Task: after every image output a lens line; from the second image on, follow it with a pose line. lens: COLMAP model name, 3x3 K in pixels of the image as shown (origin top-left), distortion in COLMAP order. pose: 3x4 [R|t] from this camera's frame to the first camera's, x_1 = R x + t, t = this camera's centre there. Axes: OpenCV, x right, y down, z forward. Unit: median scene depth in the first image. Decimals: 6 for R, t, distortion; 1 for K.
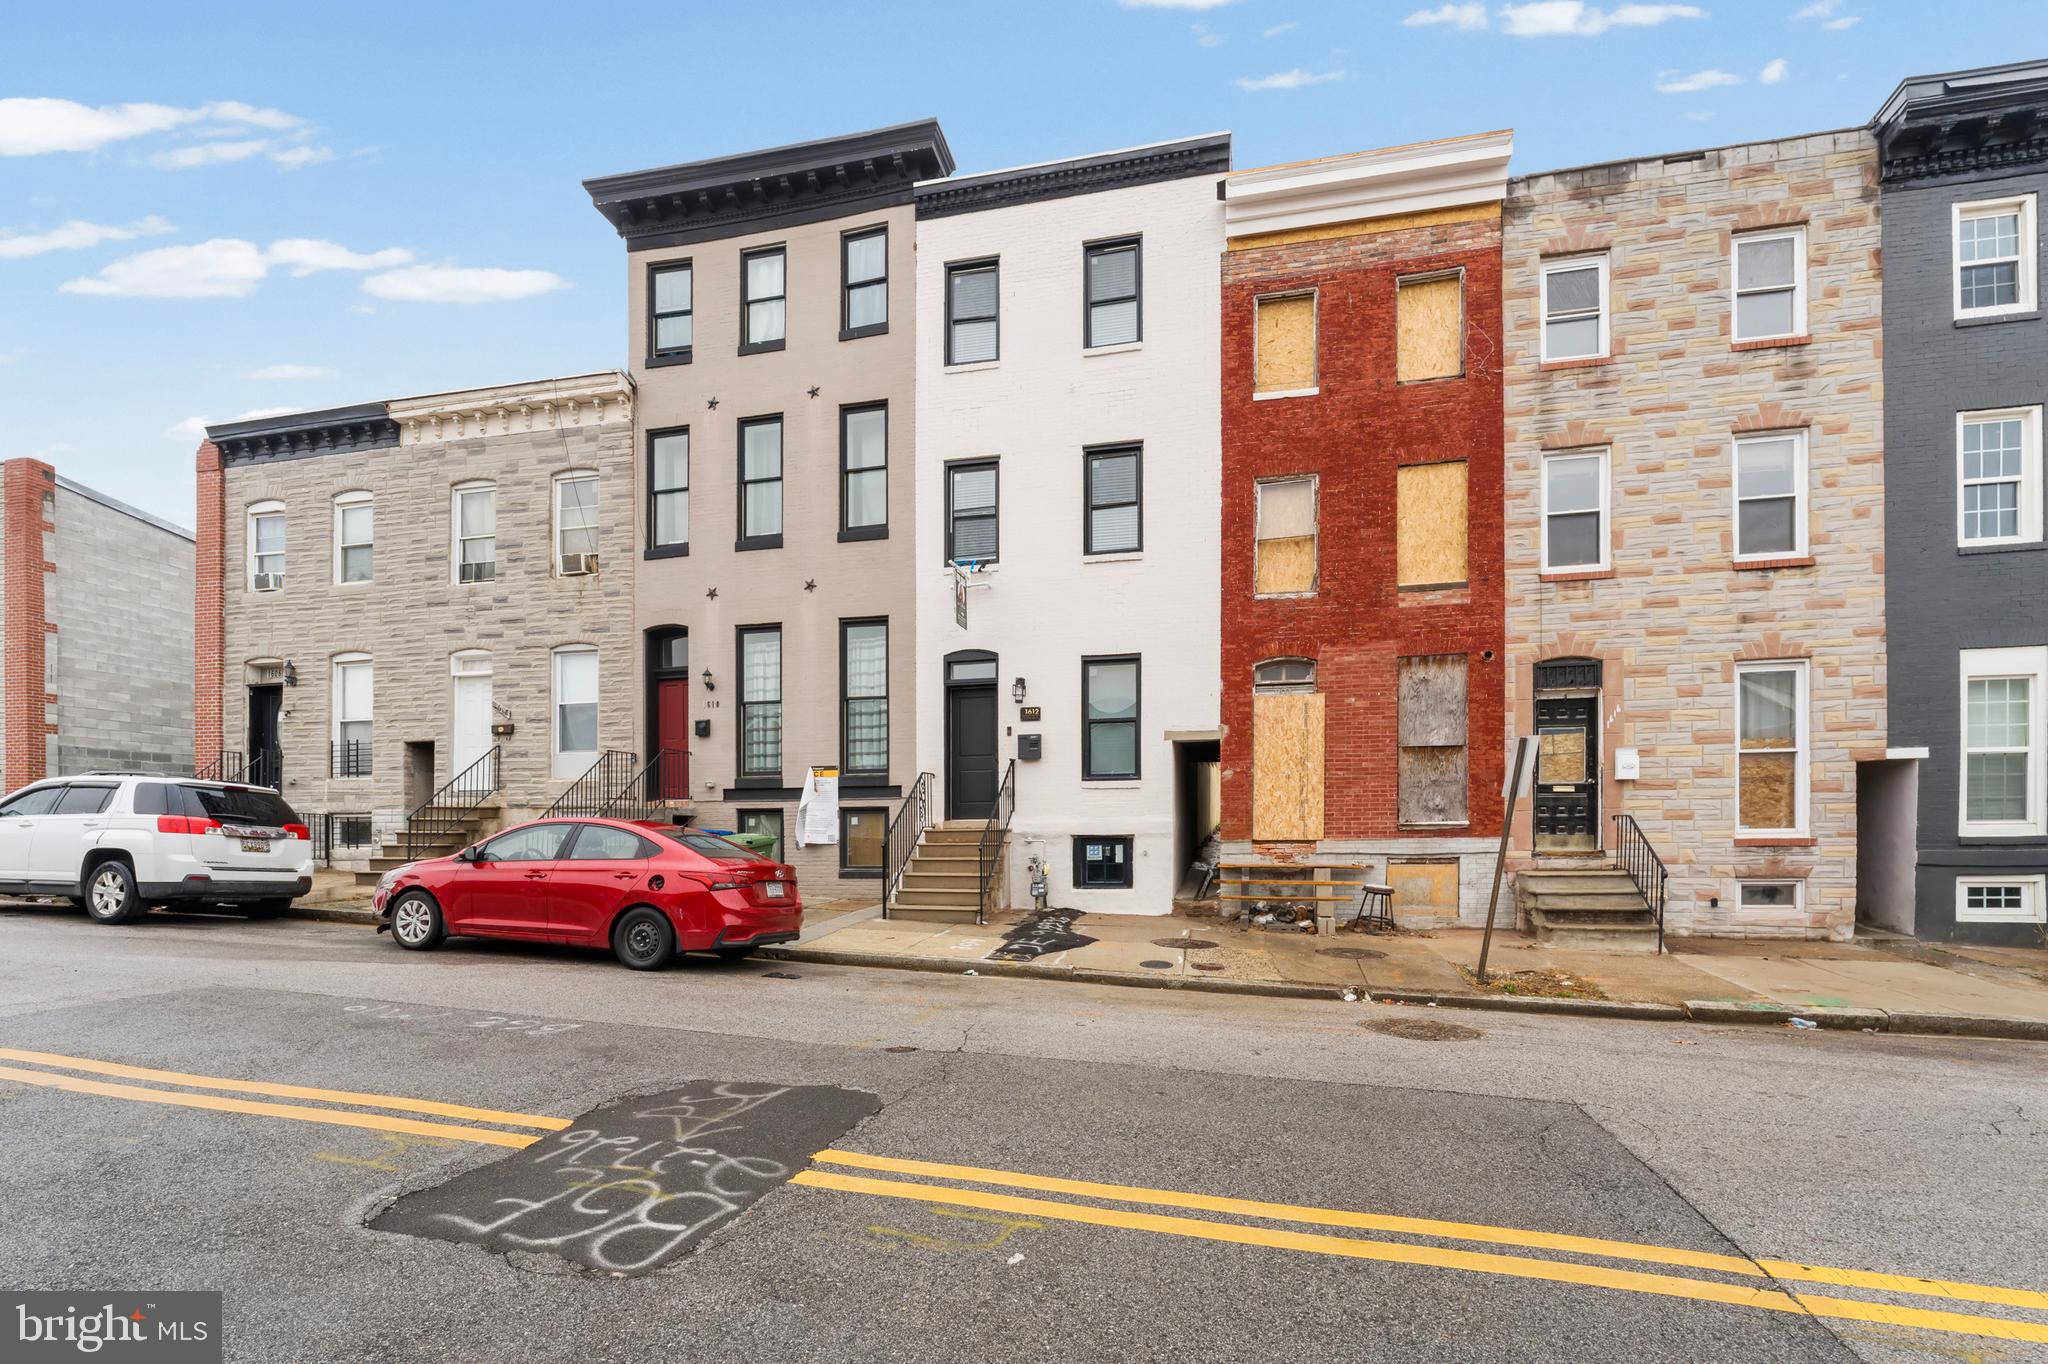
lens RADIAL K [[950.6, 0, 1023.2], [0, 950.6, 809.1], [0, 0, 1]] dist [-0.001225, -0.000078]
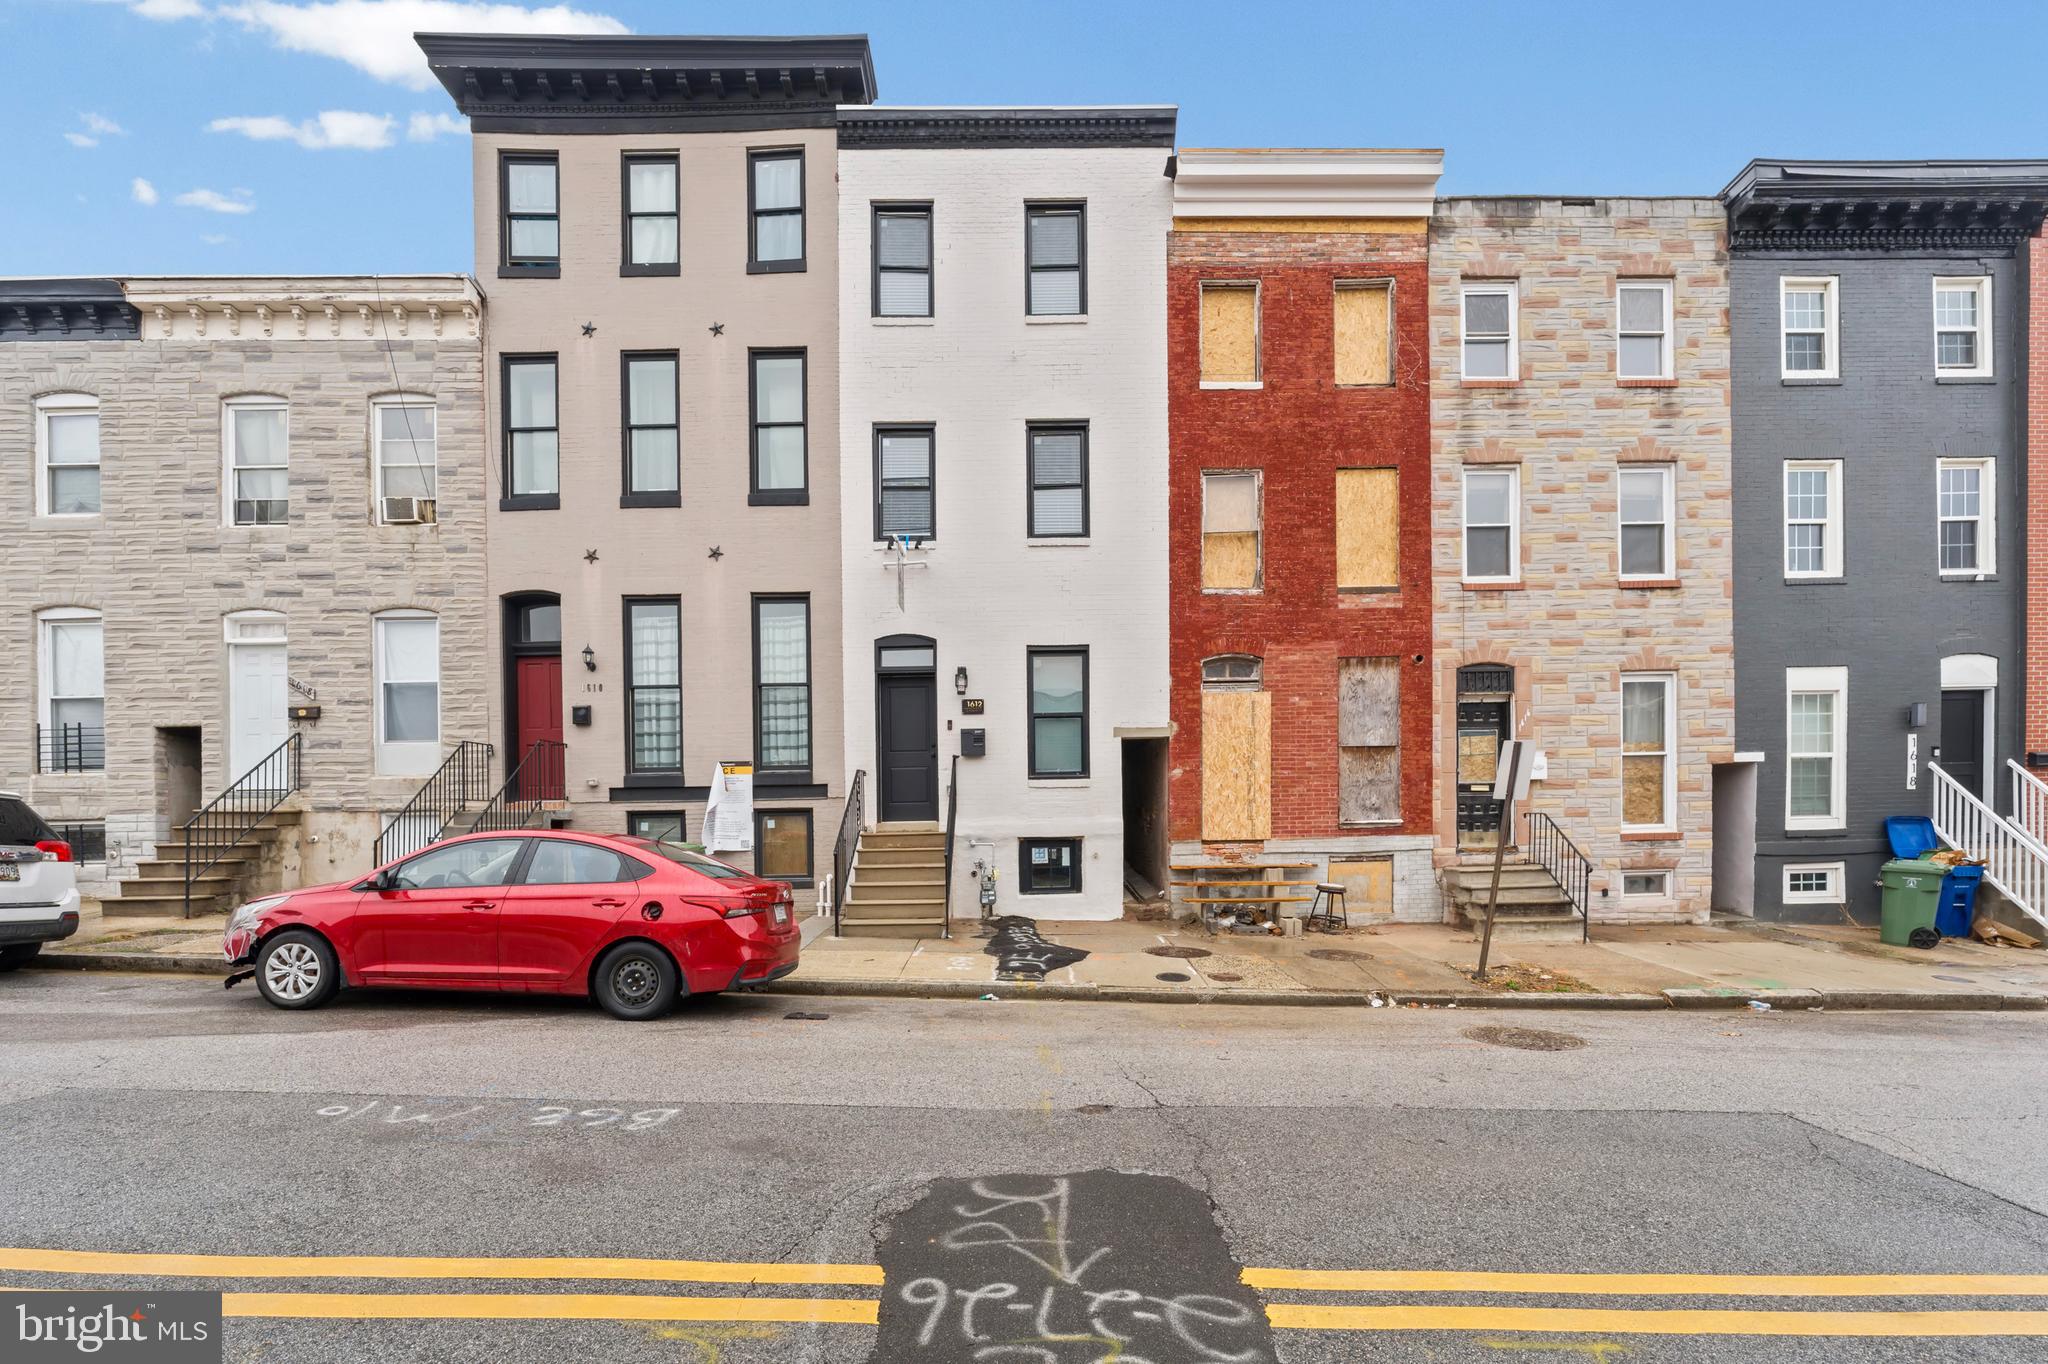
lens RADIAL K [[963.9, 0, 1023.2], [0, 963.9, 811.3], [0, 0, 1]] dist [-0.003374, 0.000461]
pose [[0.970525, -0.006486, 0.240913, -0.176325], [0.003609, 0.999917, 0.012381, -0.010412], [-0.240974, -0.011147, 0.970468, 0.082737]]
